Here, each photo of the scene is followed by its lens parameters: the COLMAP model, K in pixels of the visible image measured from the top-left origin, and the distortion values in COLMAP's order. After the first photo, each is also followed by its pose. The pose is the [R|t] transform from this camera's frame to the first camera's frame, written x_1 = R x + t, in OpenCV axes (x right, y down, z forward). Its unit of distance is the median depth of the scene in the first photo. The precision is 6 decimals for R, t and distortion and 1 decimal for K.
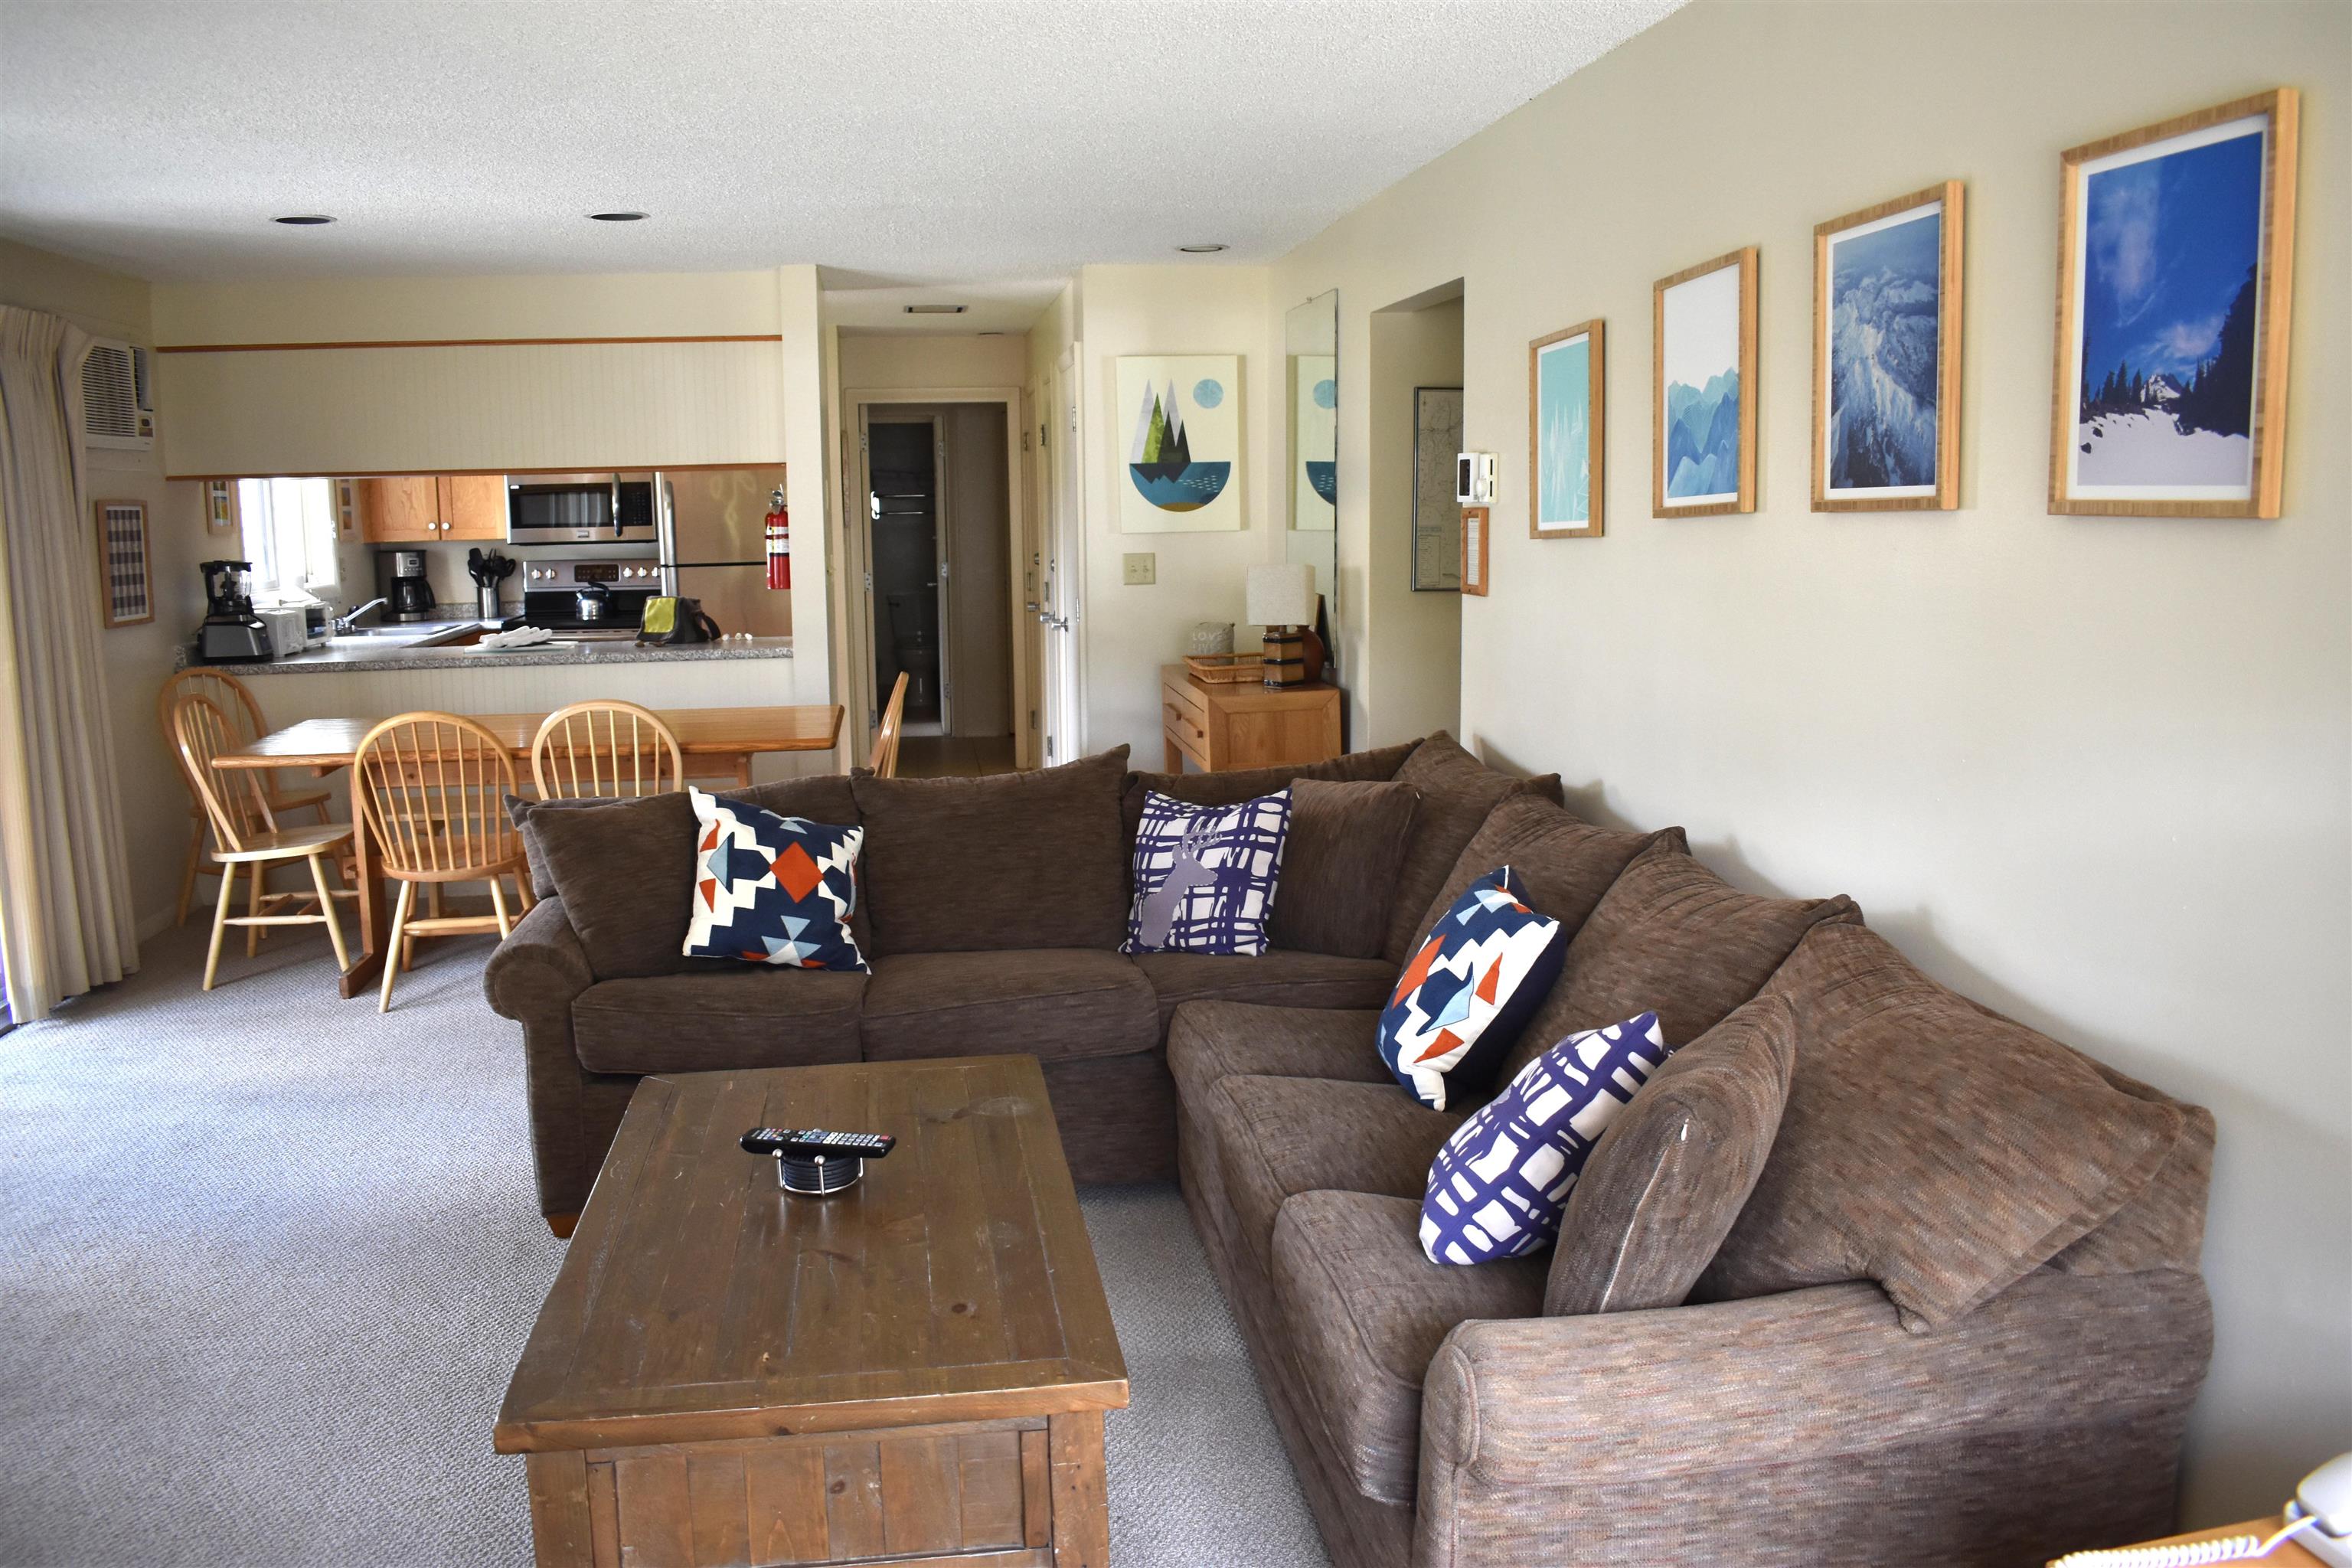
lens RADIAL K [[1855.6, 0, 1173.9], [0, 1855.6, 775.4], [0, 0, 1]] dist [-0.096513, 0.017483]
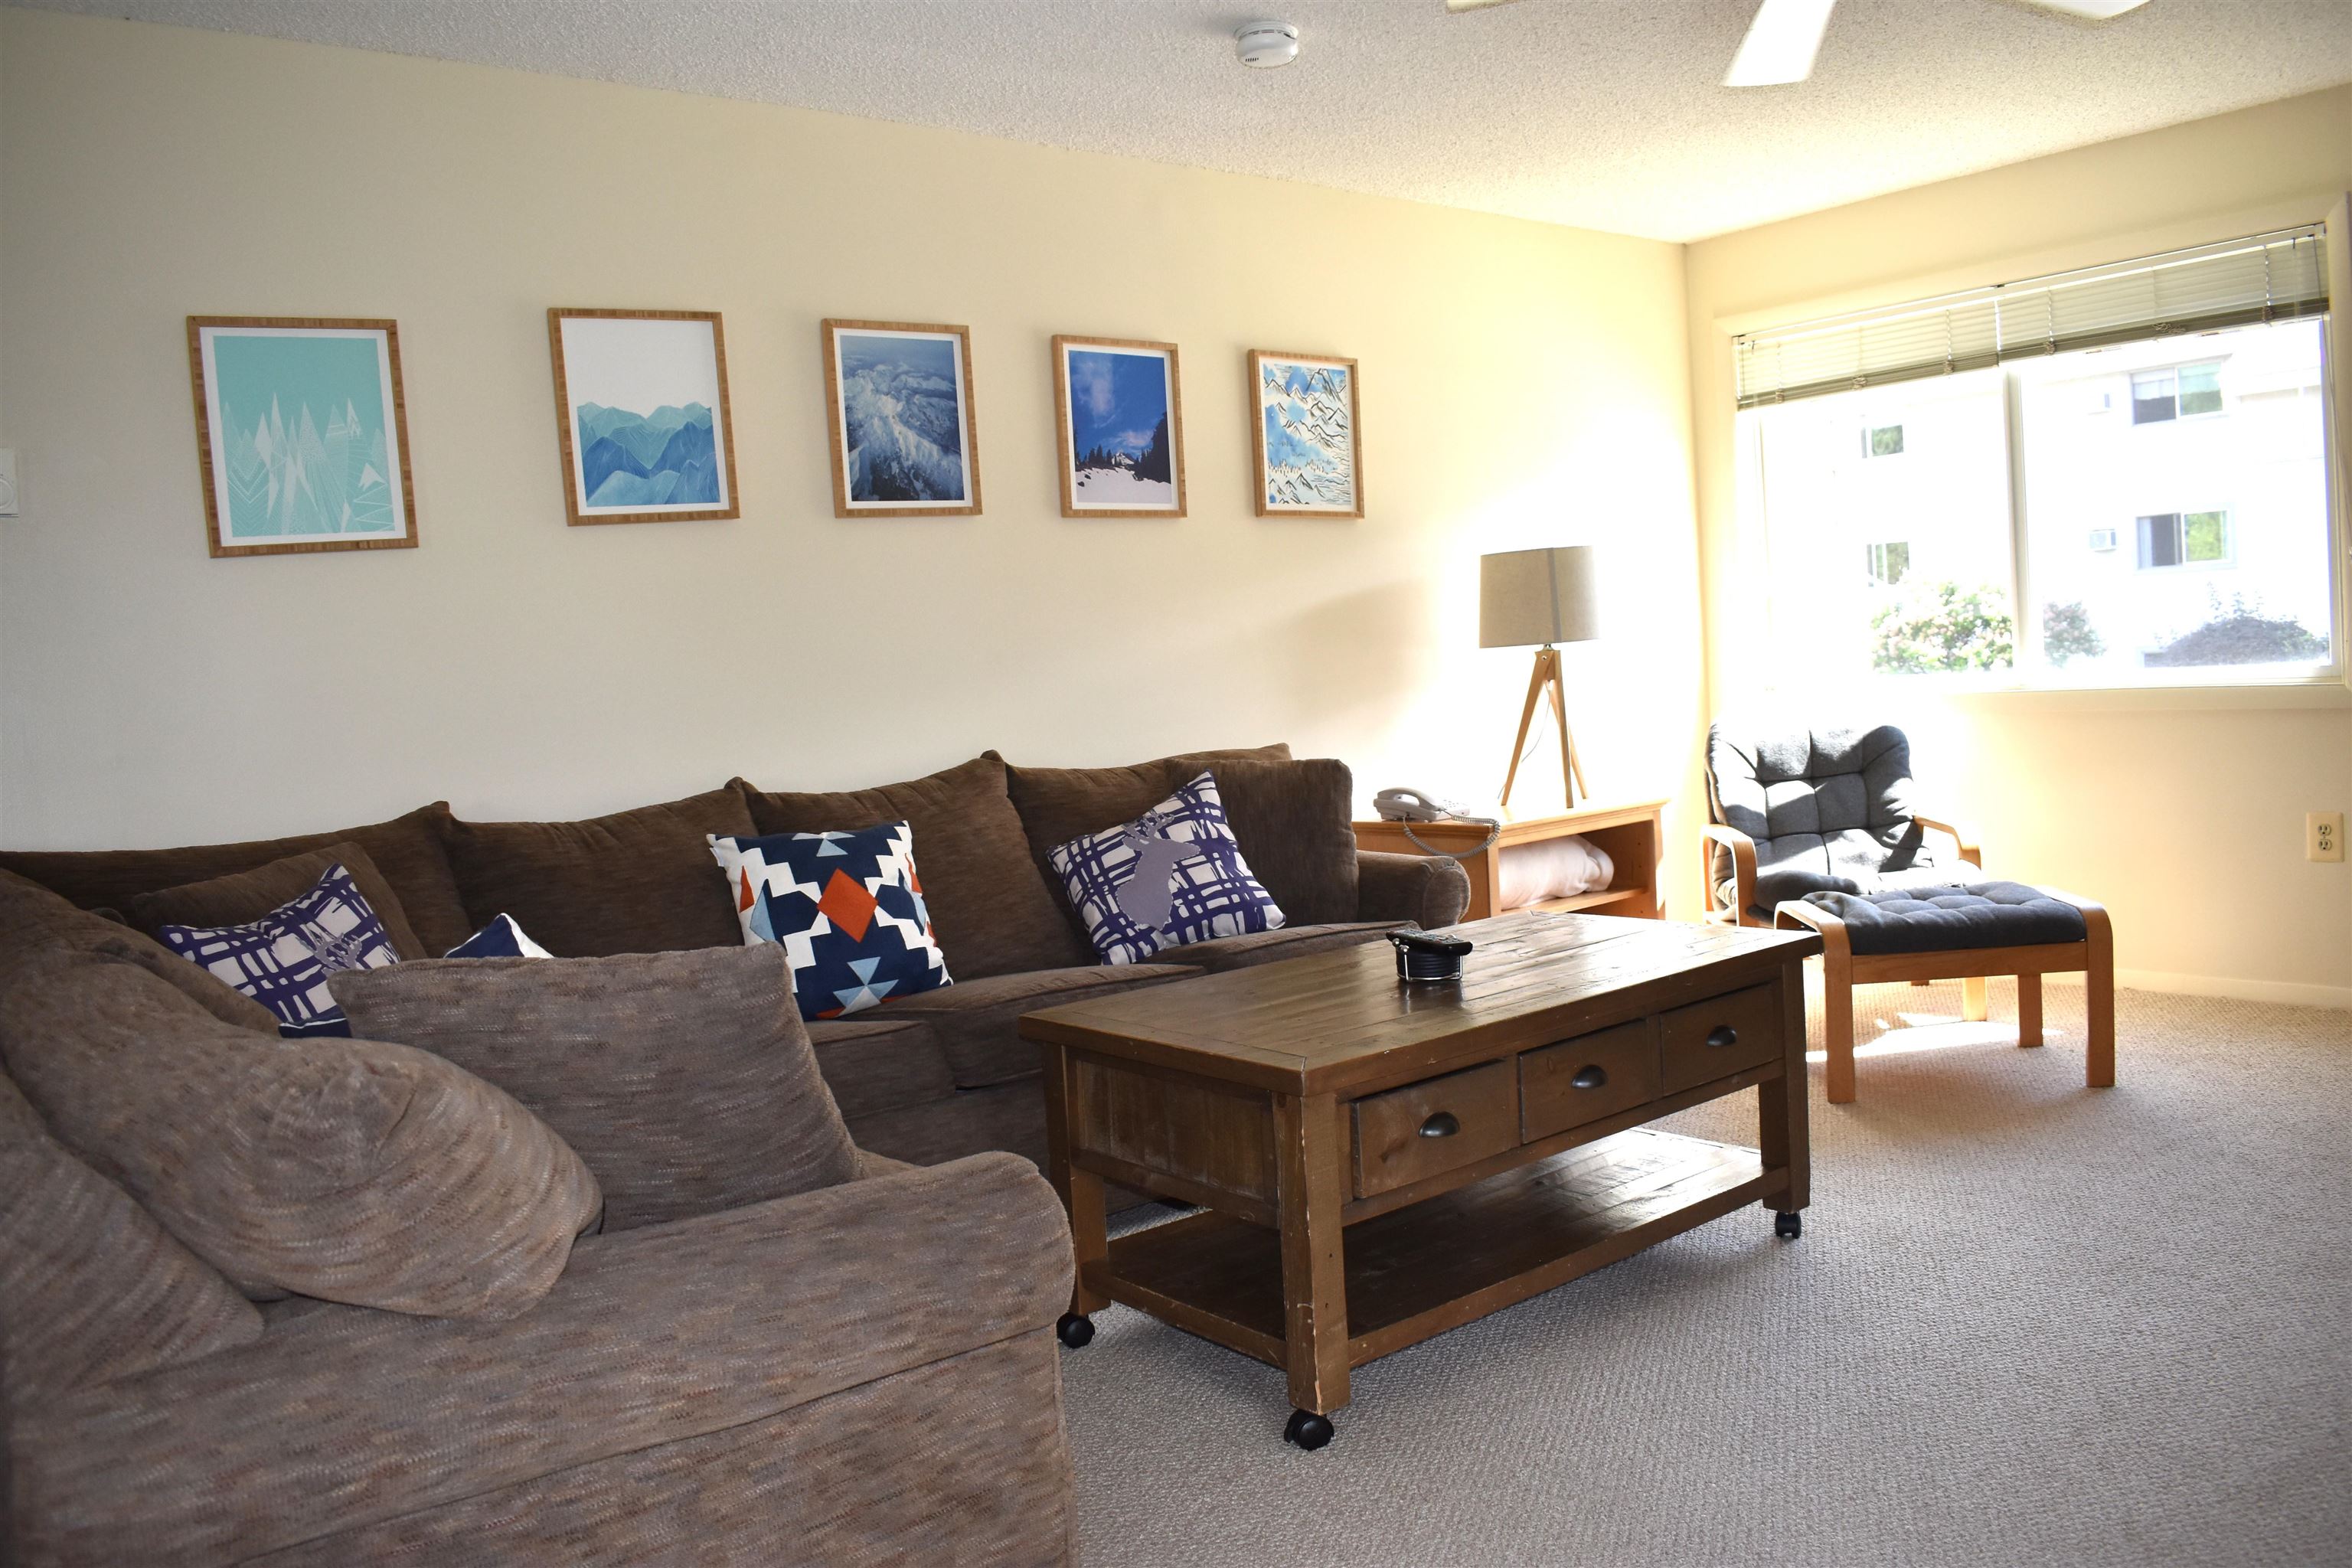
lens RADIAL K [[1855.6, 0, 1161.5], [0, 1855.6, 776.8], [0, 0, 1]] dist [-0.096513, 0.017483]
pose [[-0.493677, -0.004762, 0.869632, -0.790789], [0.194229, 0.974122, 0.115595, -0.050020], [-0.847678, 0.225974, -0.479977, 1.178198]]
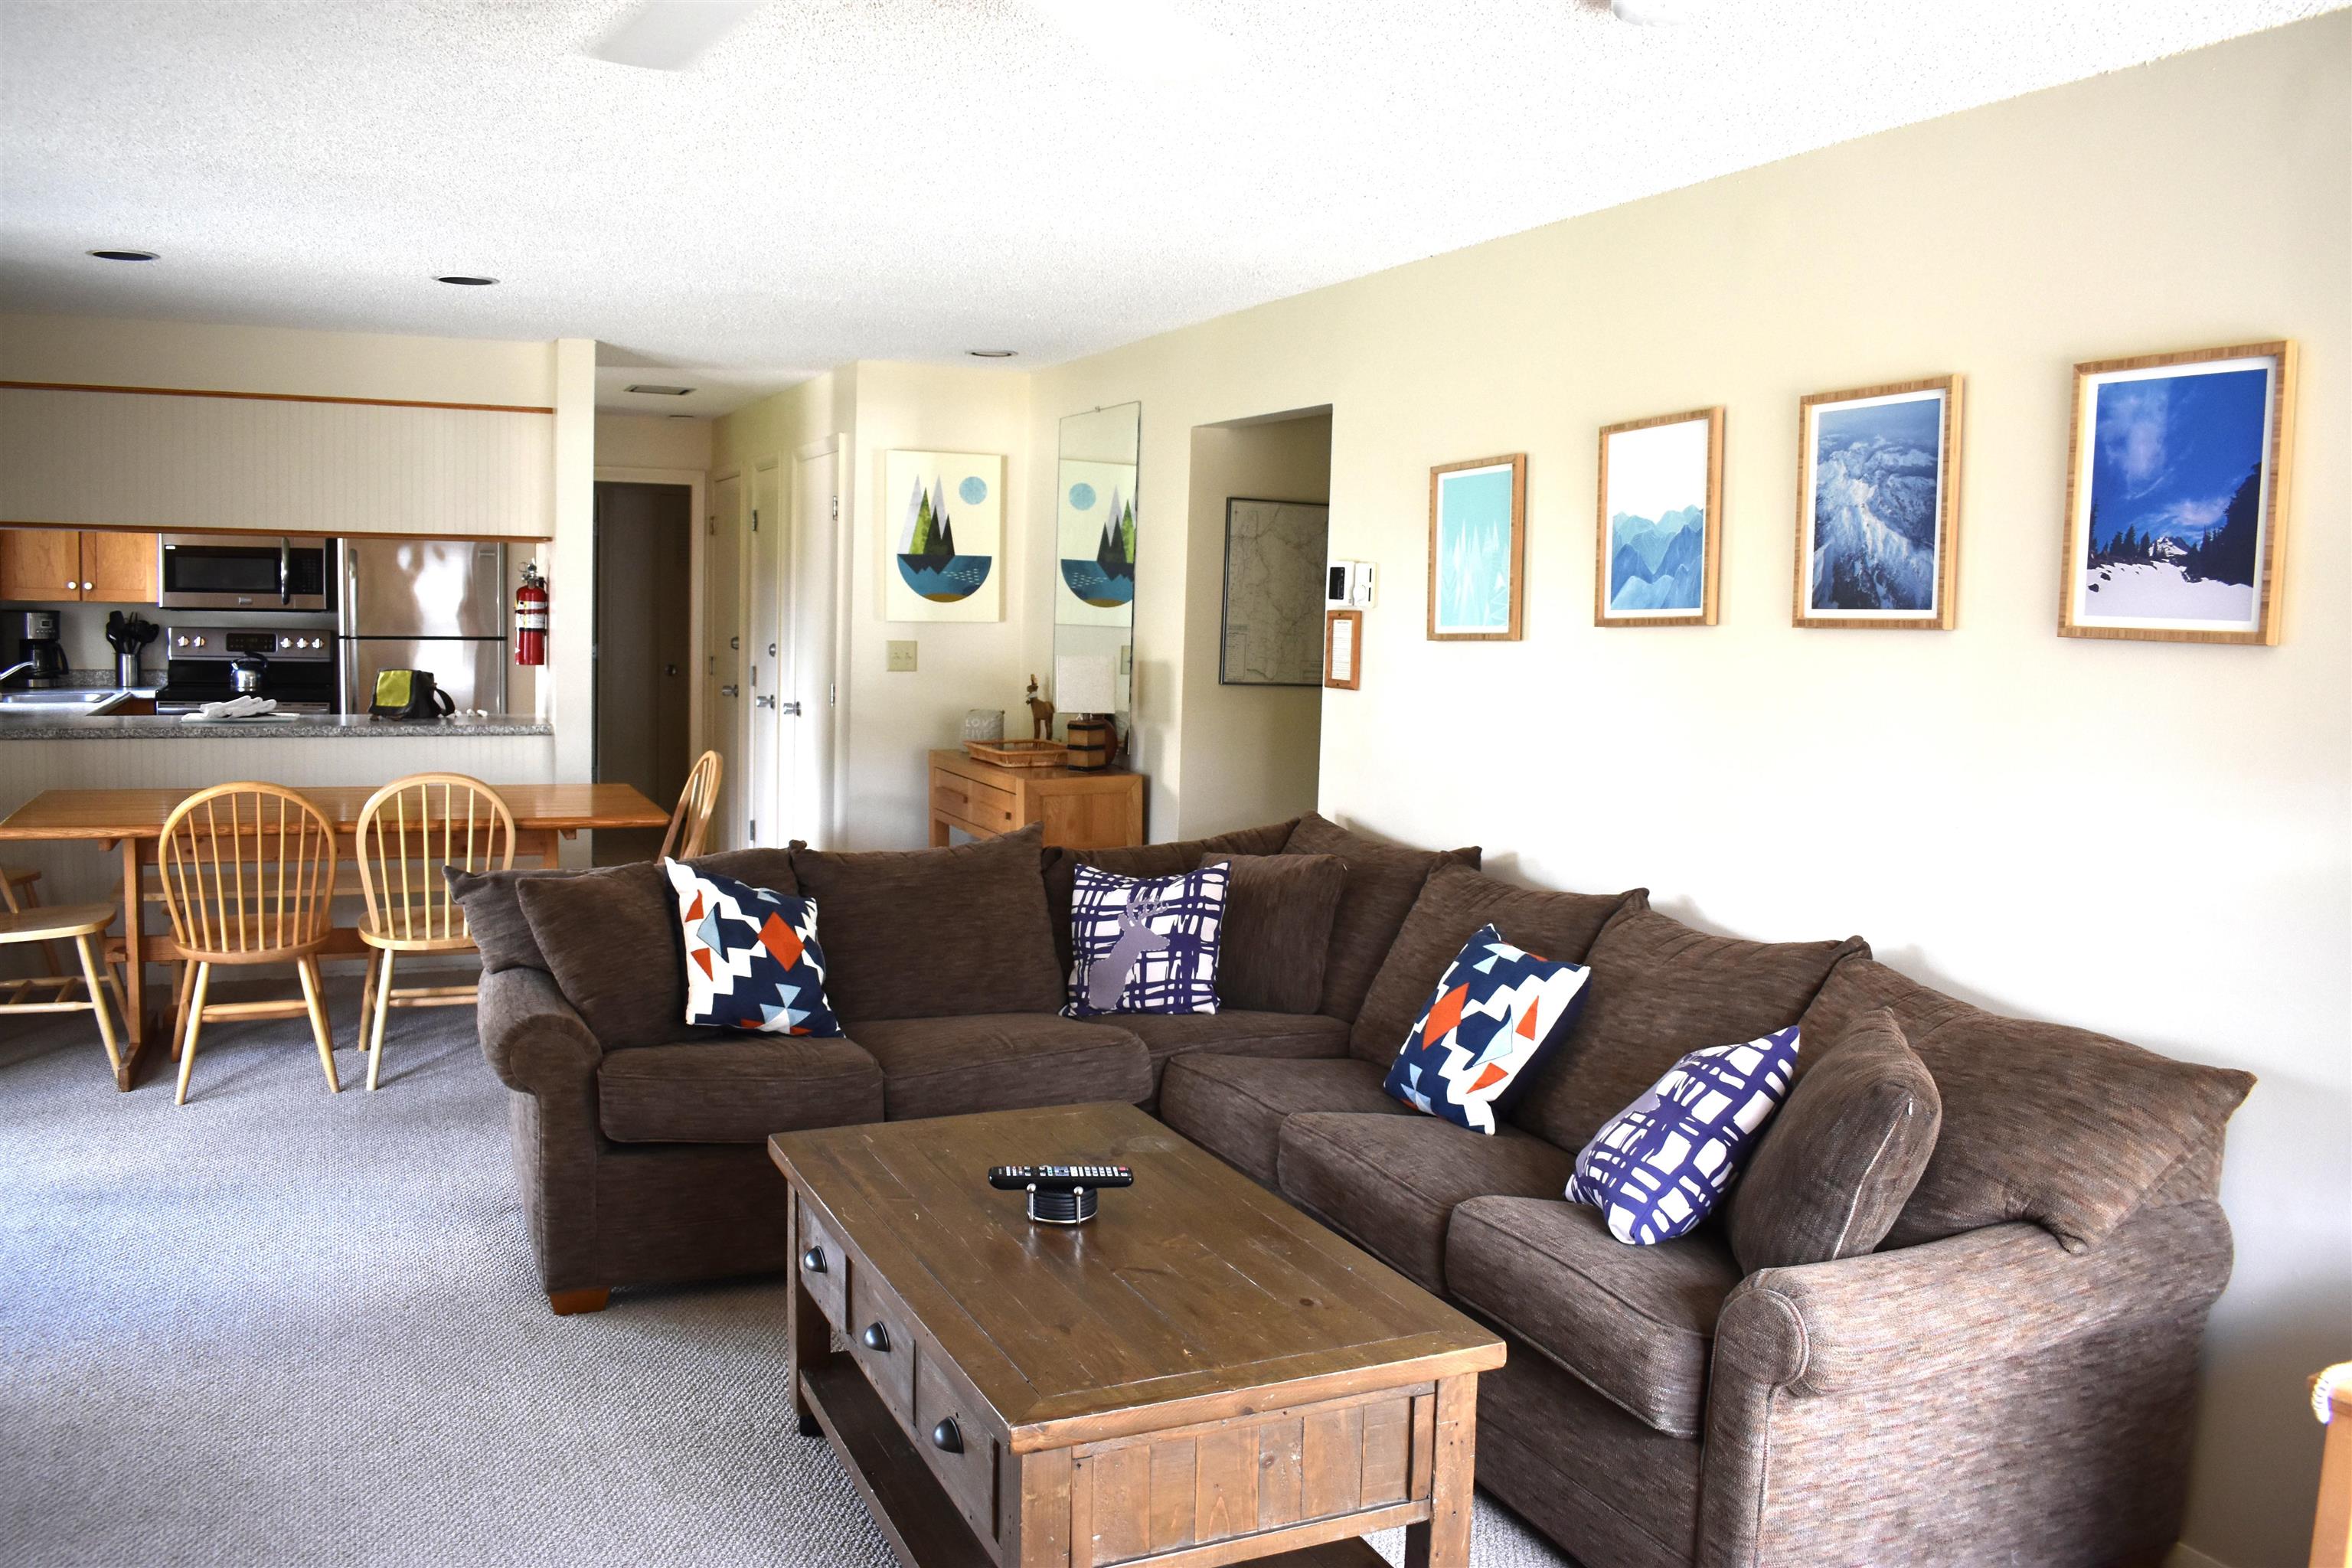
lens RADIAL K [[1855.6, 0, 1183.9], [0, 1855.6, 772.1], [0, 0, 1]] dist [-0.096513, 0.017483]
pose [[0.959441, 0.014636, 0.281530, -0.301110], [0.000395, 0.998581, -0.053260, 0.014491], [-0.281910, 0.051211, 0.958073, -0.046291]]
